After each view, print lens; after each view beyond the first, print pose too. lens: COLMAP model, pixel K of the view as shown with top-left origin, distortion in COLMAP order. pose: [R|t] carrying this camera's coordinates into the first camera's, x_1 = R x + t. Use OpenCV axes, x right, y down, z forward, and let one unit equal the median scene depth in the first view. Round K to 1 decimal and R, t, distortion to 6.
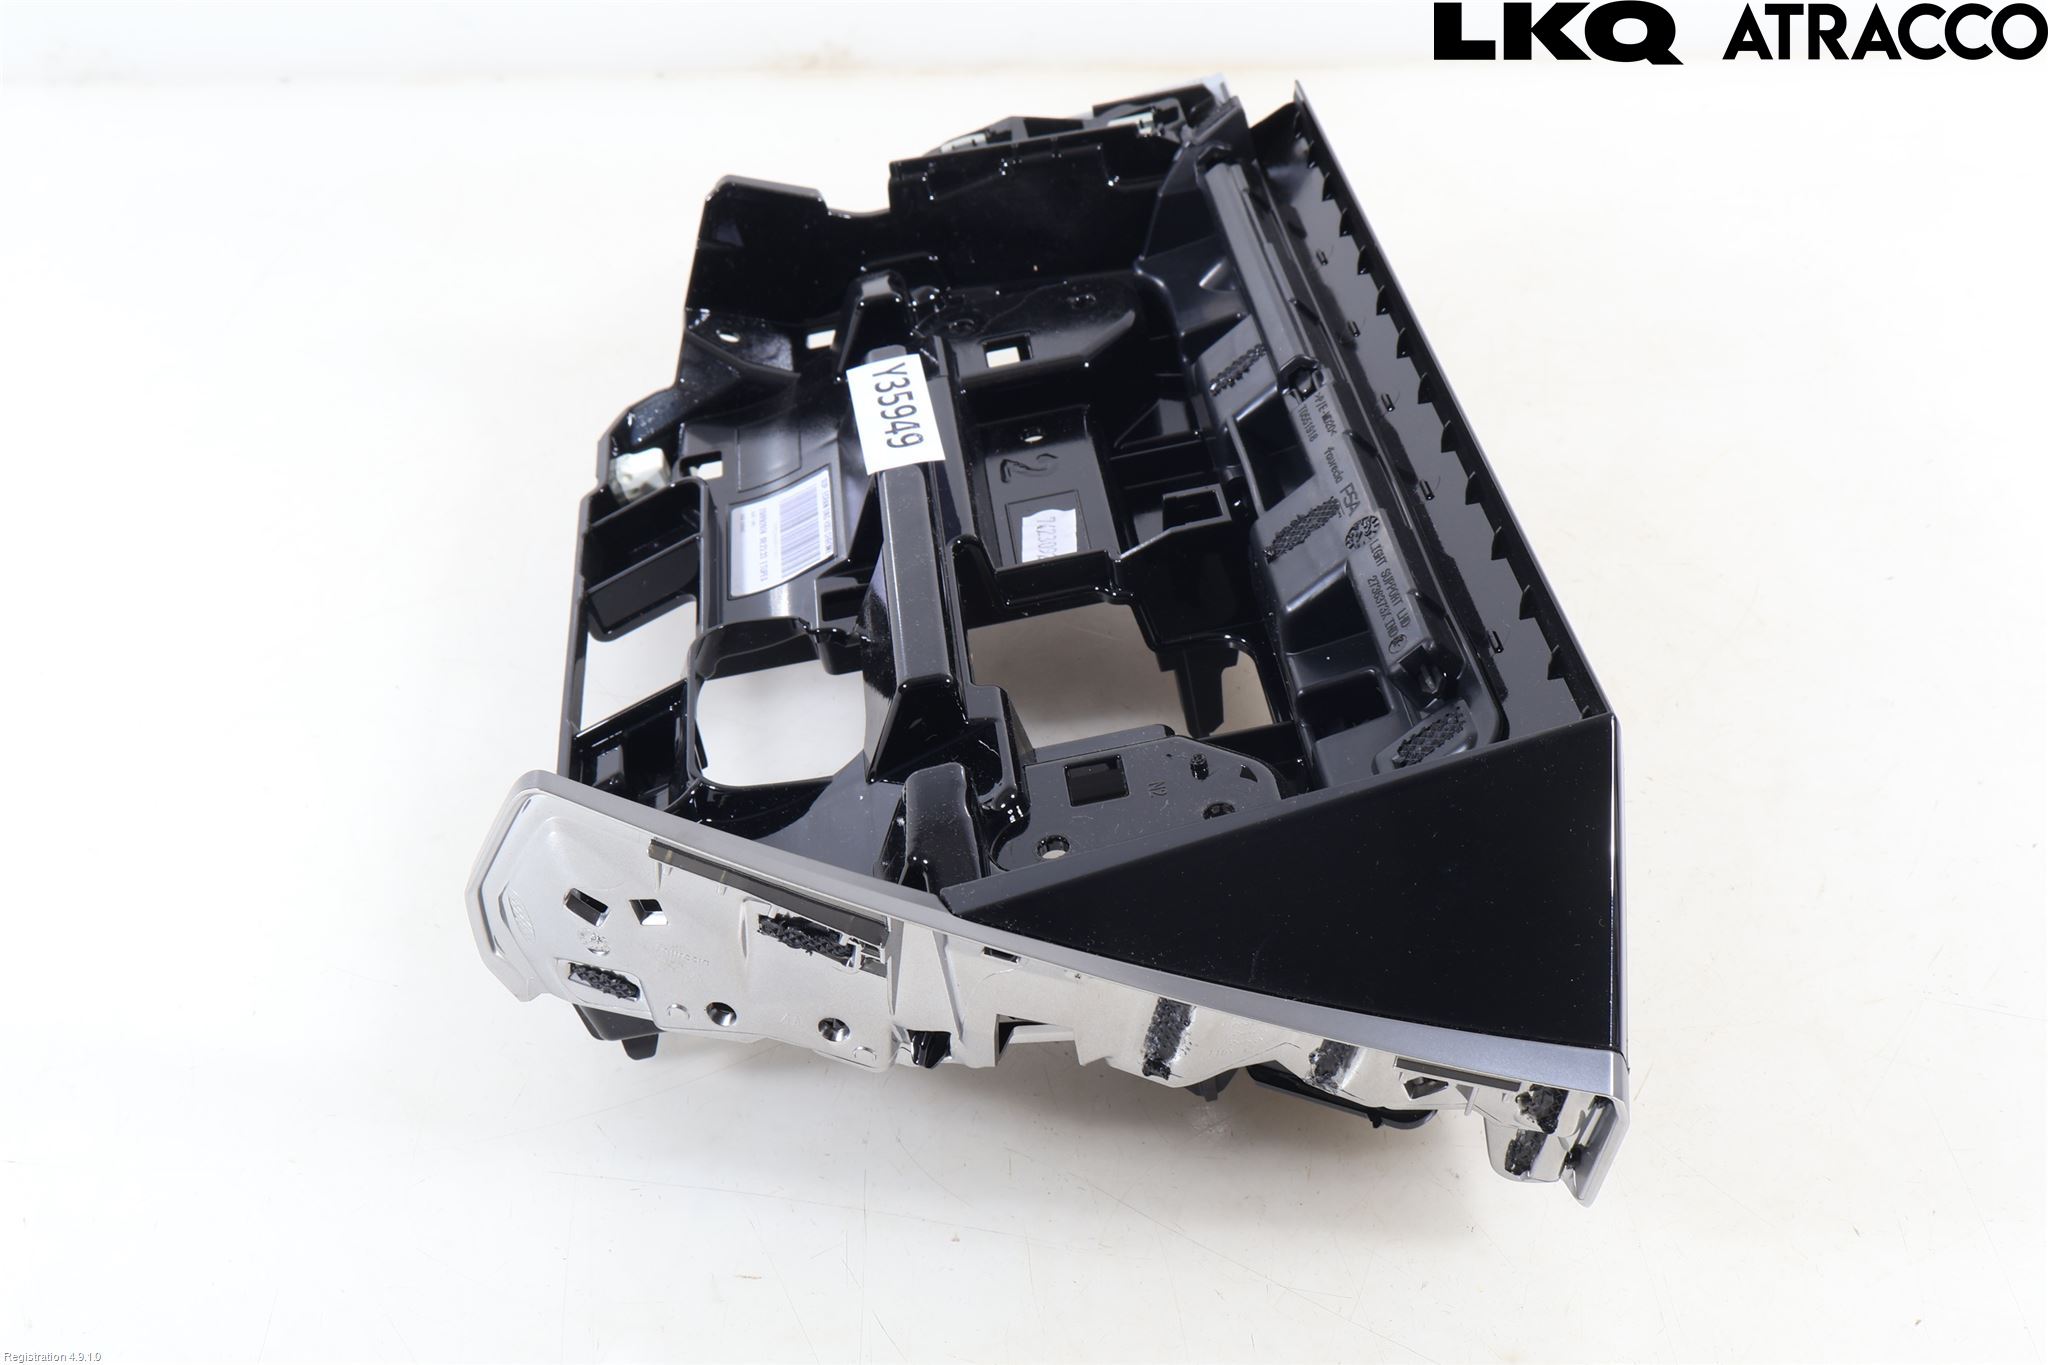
lens RADIAL K [[2636.8, 0, 1026.1], [0, 2636.8, 683.3], [0, 0, 1]] dist [0.006748, 0.000000]
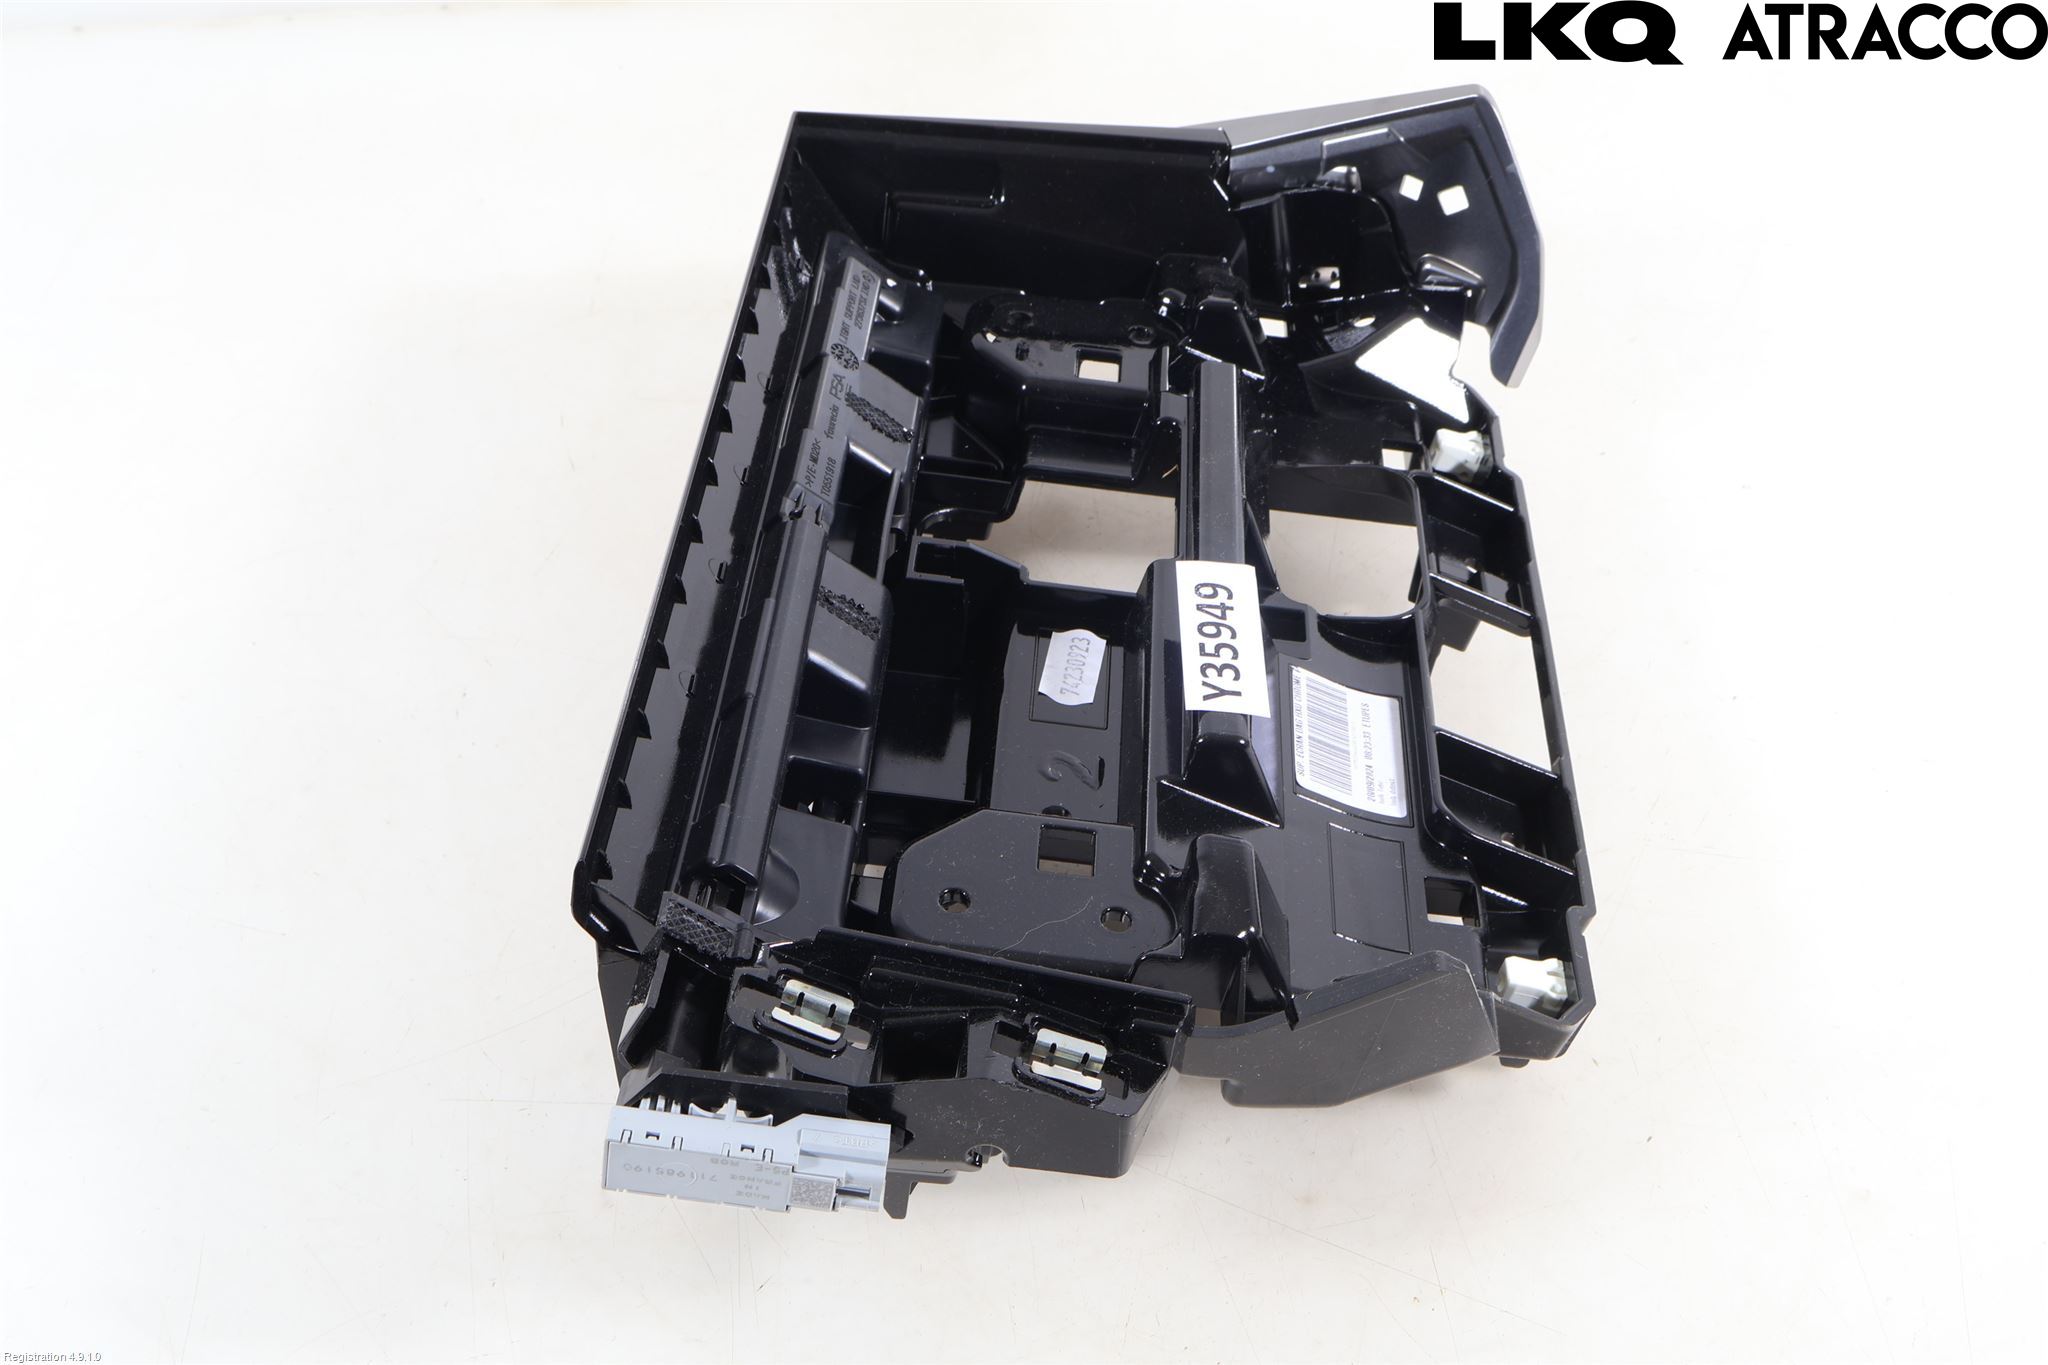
lens RADIAL K [[2362.5, 0, 1022.2], [0, 2362.5, 679.9], [0, 0, 1]] dist [0.025473, 0.000000]
pose [[-0.985282, -0.052972, 0.162523, -0.118068], [0.142478, 0.270808, 0.952031, -0.908452], [-0.094444, 0.961175, -0.259275, 1.251082]]
